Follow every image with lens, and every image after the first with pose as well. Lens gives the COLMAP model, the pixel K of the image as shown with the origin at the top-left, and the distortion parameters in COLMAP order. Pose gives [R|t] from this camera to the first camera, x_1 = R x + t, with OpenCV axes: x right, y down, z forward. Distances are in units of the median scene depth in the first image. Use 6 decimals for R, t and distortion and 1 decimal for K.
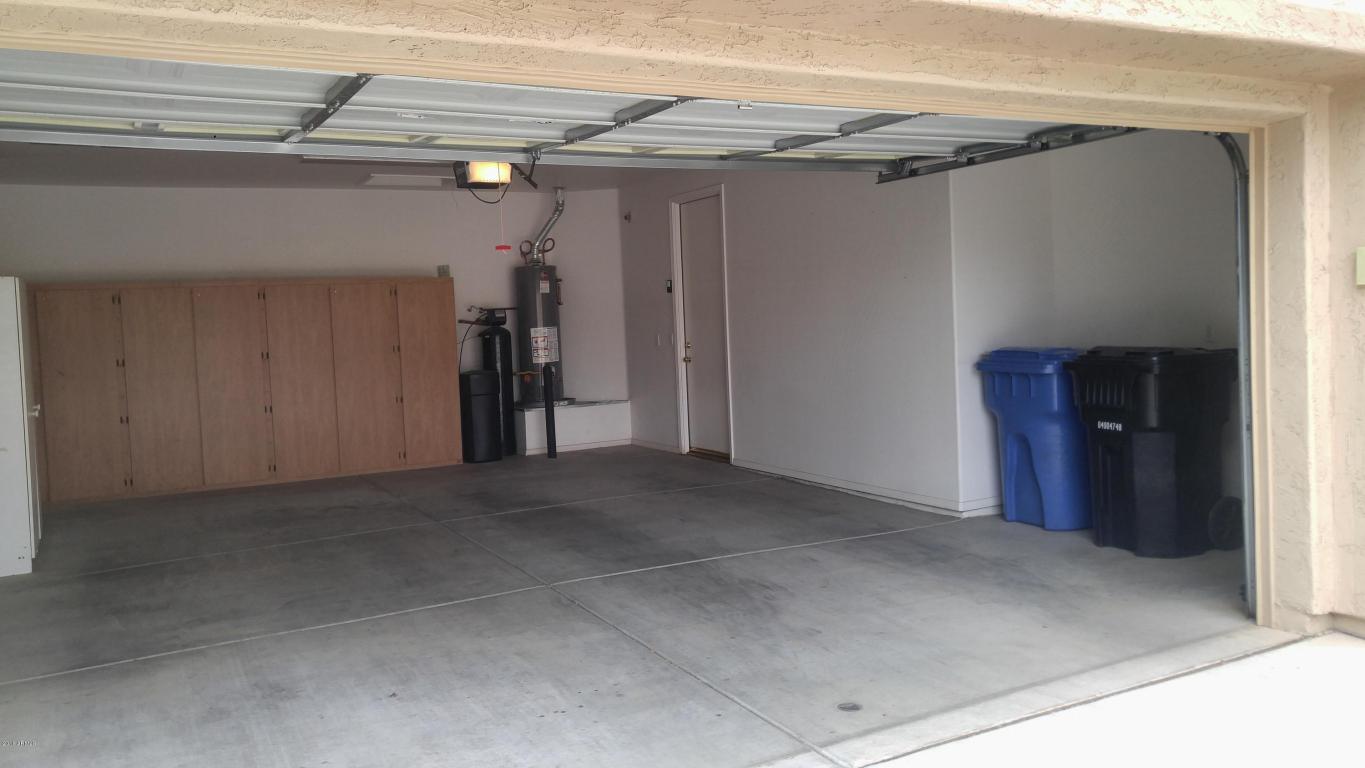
lens RADIAL K [[1054.0, 0, 659.0], [0, 1054.0, 390.4], [0, 0, 1]] dist [0.018485, -0.003195]
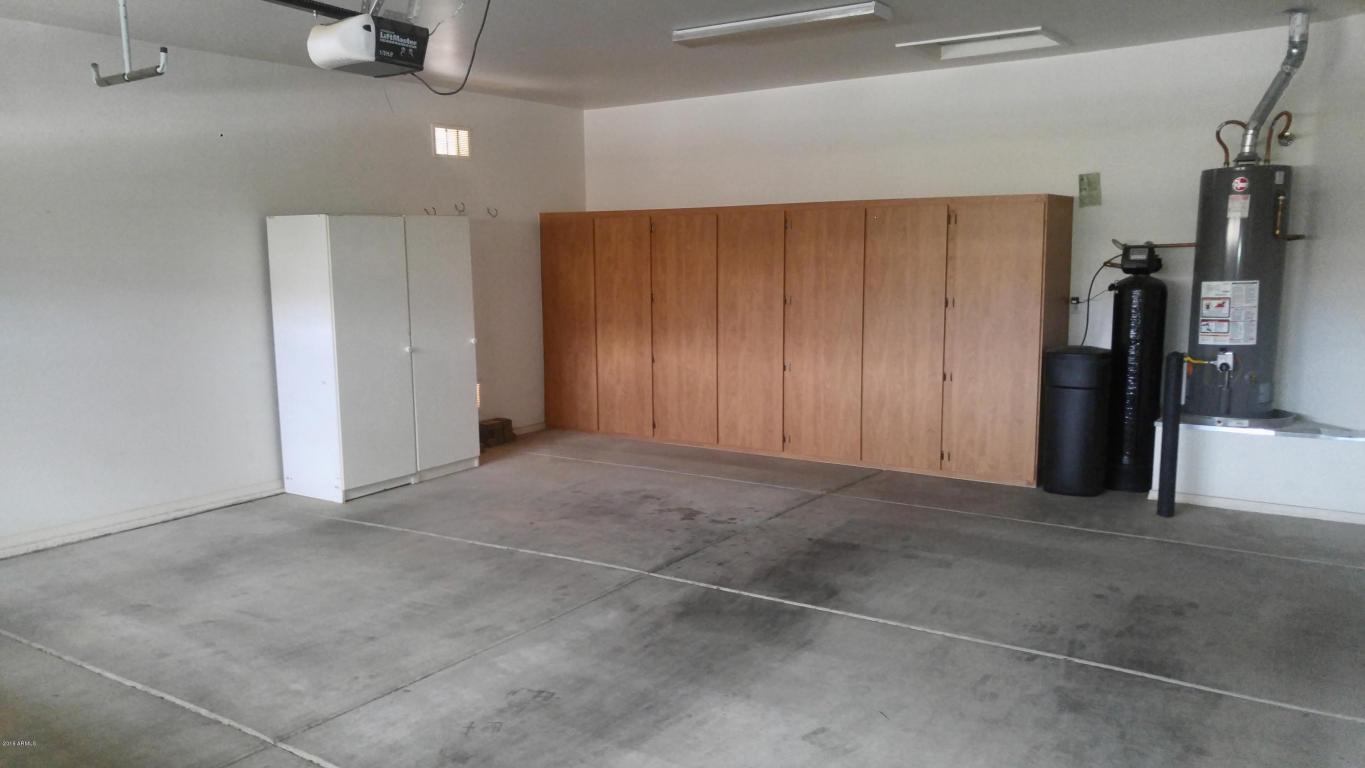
lens RADIAL K [[1016.9, 0, 682.5], [0, 1016.9, 384.0], [0, 0, 1]] dist [0.089530, 0.000560]
pose [[0.459403, 0.148404, -0.875743, 0.244396], [-0.069836, 0.988926, 0.130949, -0.058167], [0.885479, 0.001000, 0.464679, 0.498208]]
